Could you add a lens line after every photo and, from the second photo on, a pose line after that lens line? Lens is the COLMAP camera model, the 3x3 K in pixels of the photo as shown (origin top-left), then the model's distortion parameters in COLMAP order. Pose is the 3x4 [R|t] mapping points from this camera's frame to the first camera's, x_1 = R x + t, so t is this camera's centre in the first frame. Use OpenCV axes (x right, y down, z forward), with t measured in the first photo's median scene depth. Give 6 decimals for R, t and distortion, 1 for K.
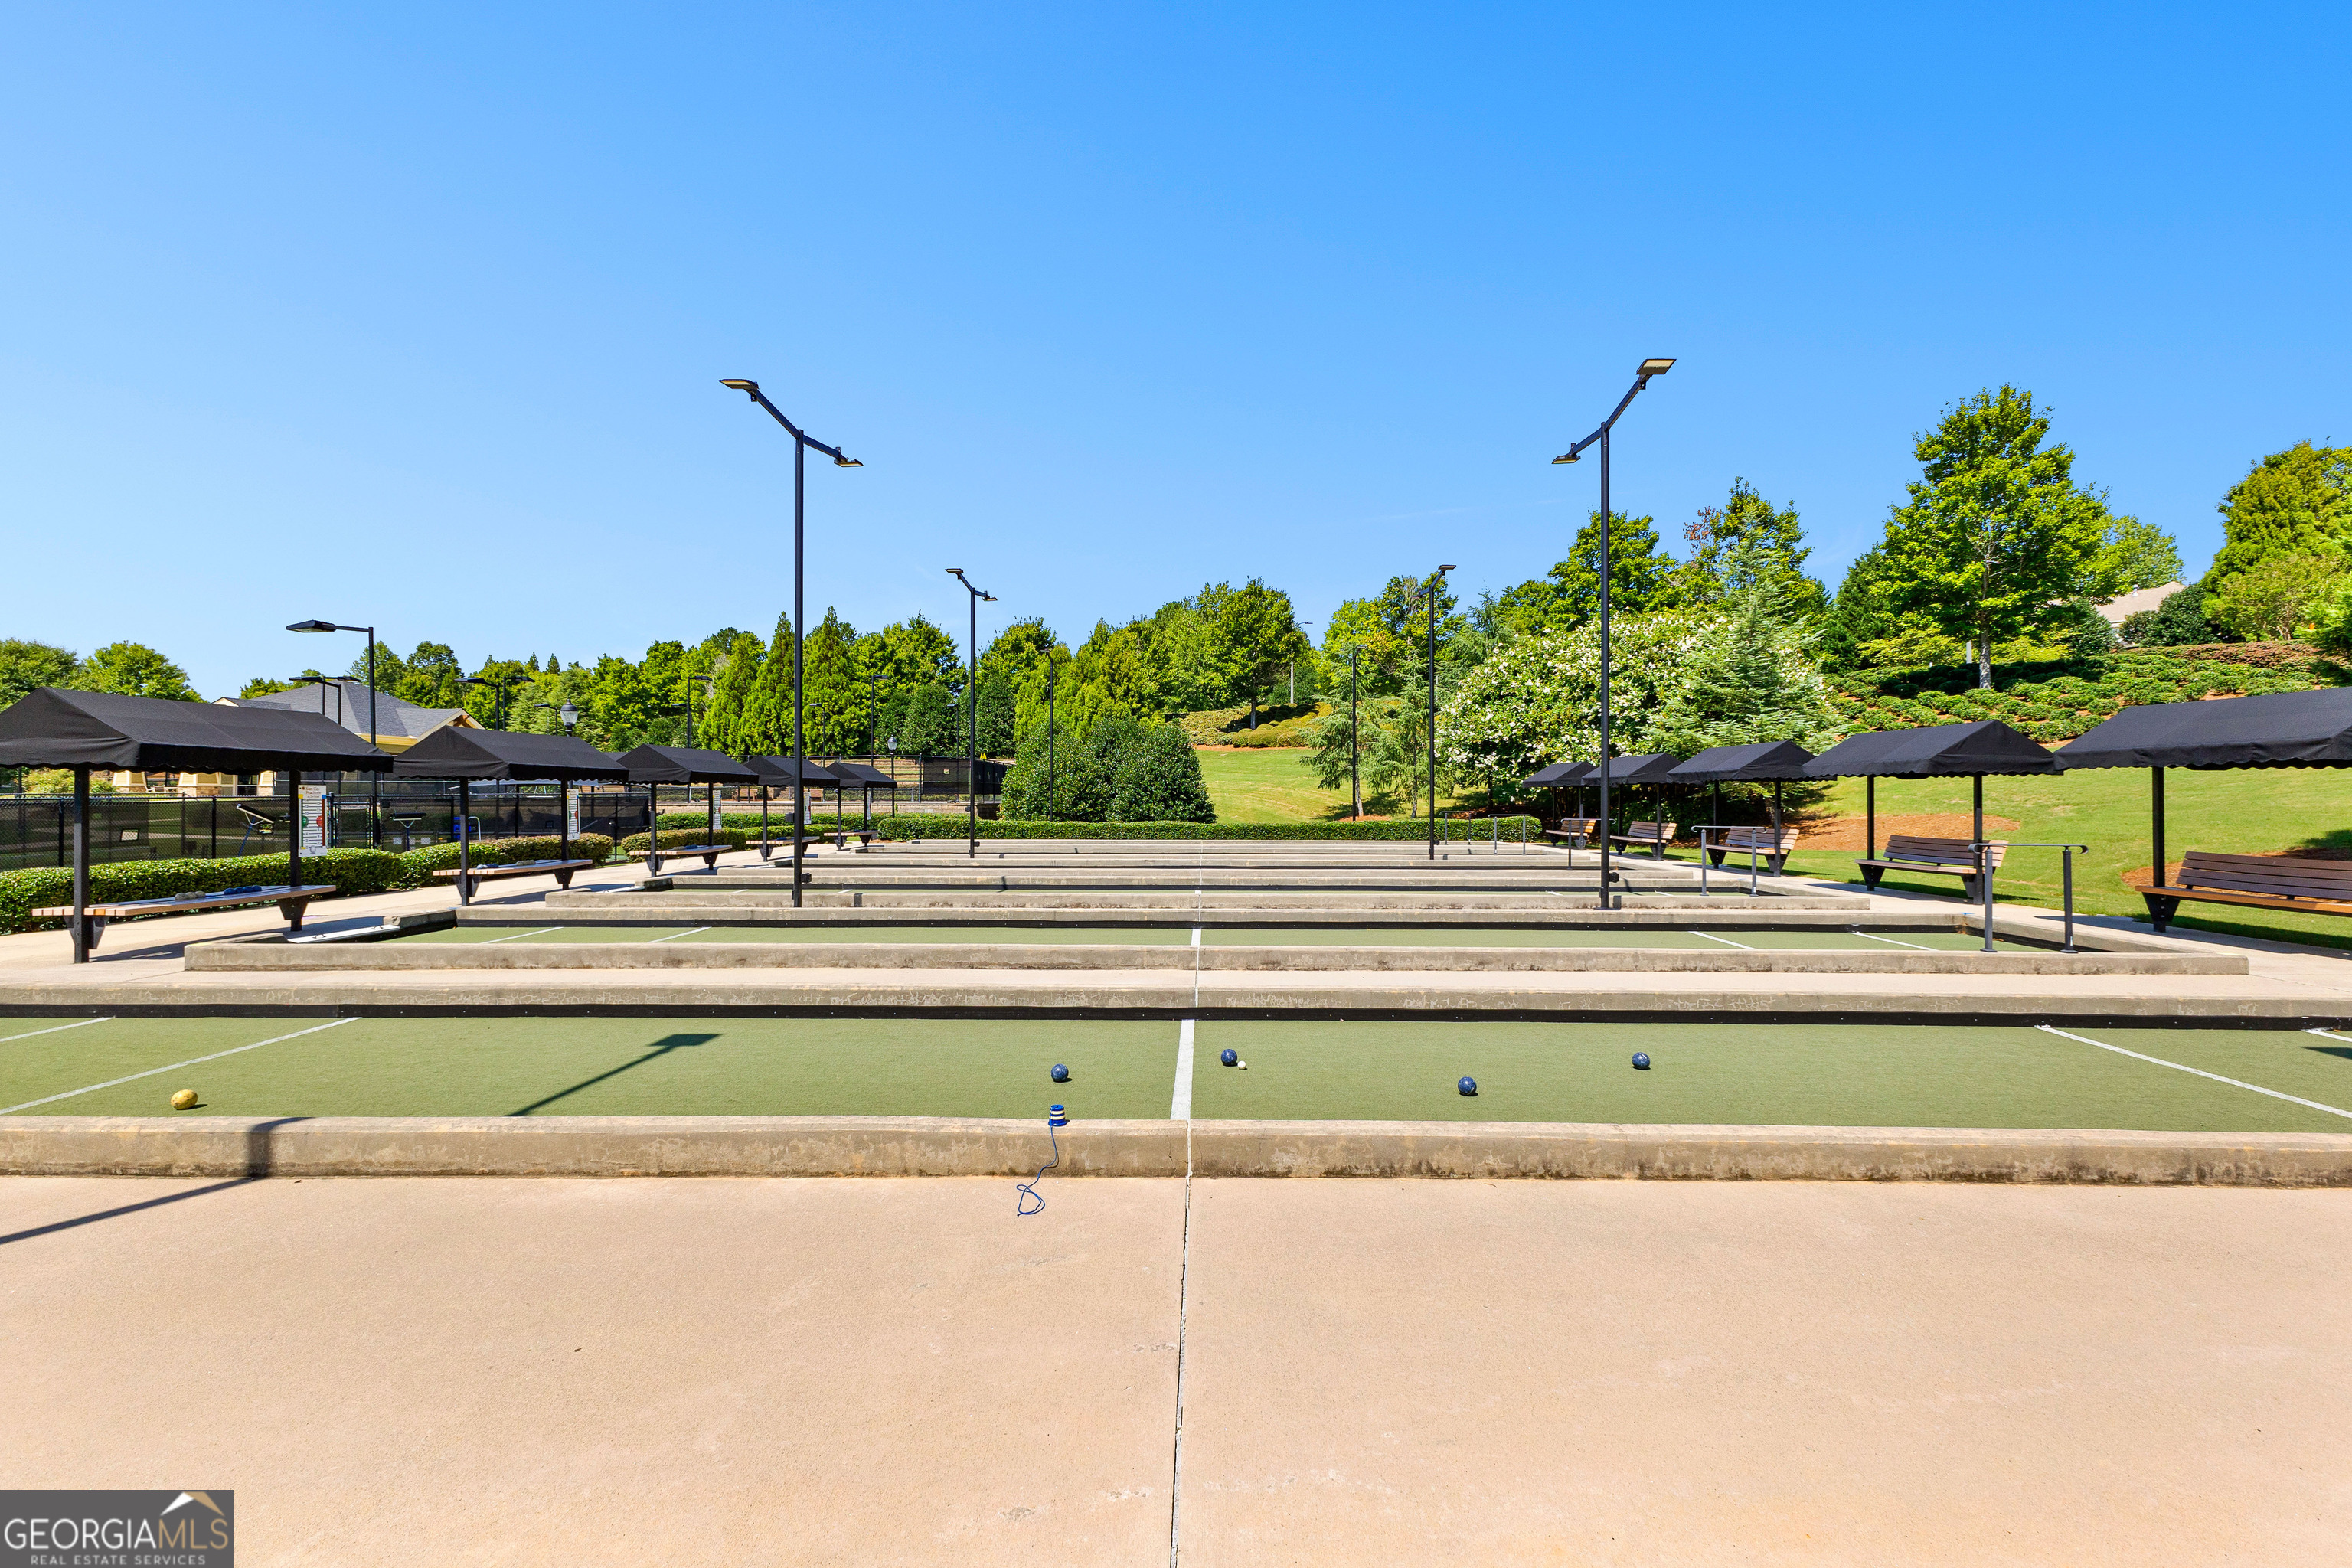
lens RADIAL K [[1066.1, 0, 1182.8], [0, 1066.1, 707.7], [0, 0, 1]] dist [0.037571, -0.000062]
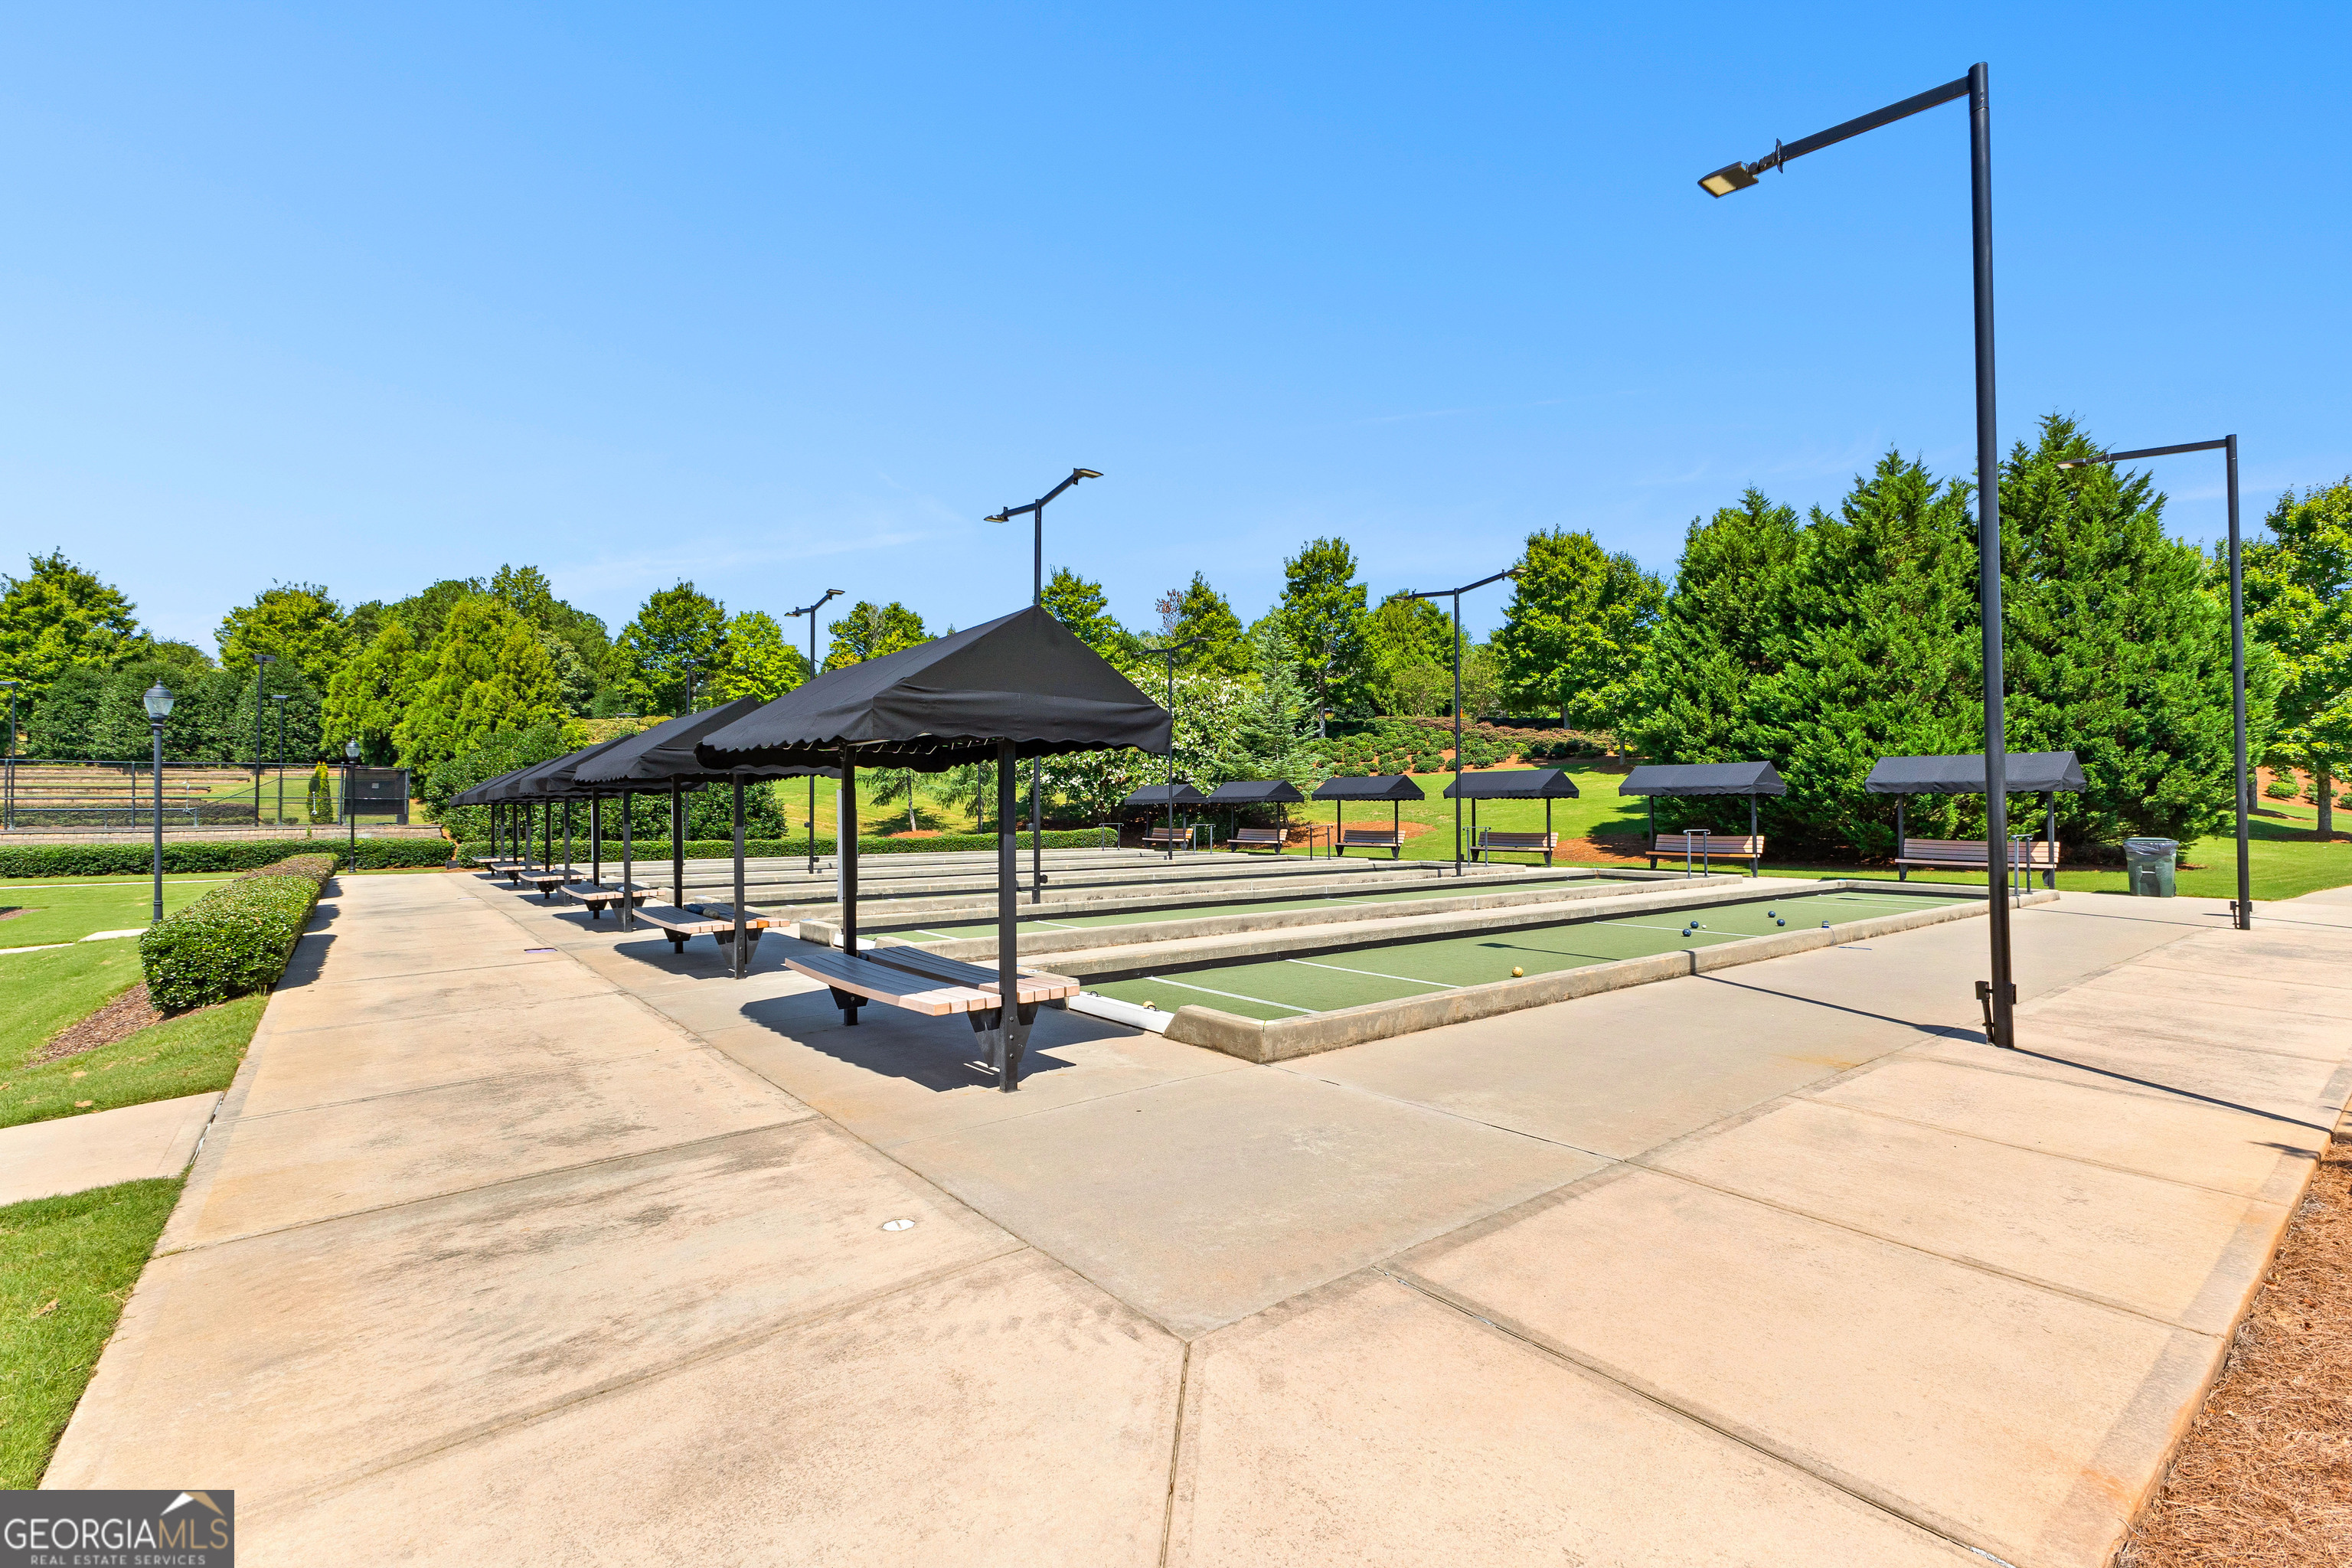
lens RADIAL K [[1031.9, 0, 1213.5], [0, 1031.9, 789.1], [0, 0, 1]] dist [0.001764, 0.000224]
pose [[0.766200, 0.007142, 0.642563, -0.364751], [-0.047037, 0.997879, 0.044996, -0.003265], [-0.640879, -0.064700, 0.764911, -0.008782]]
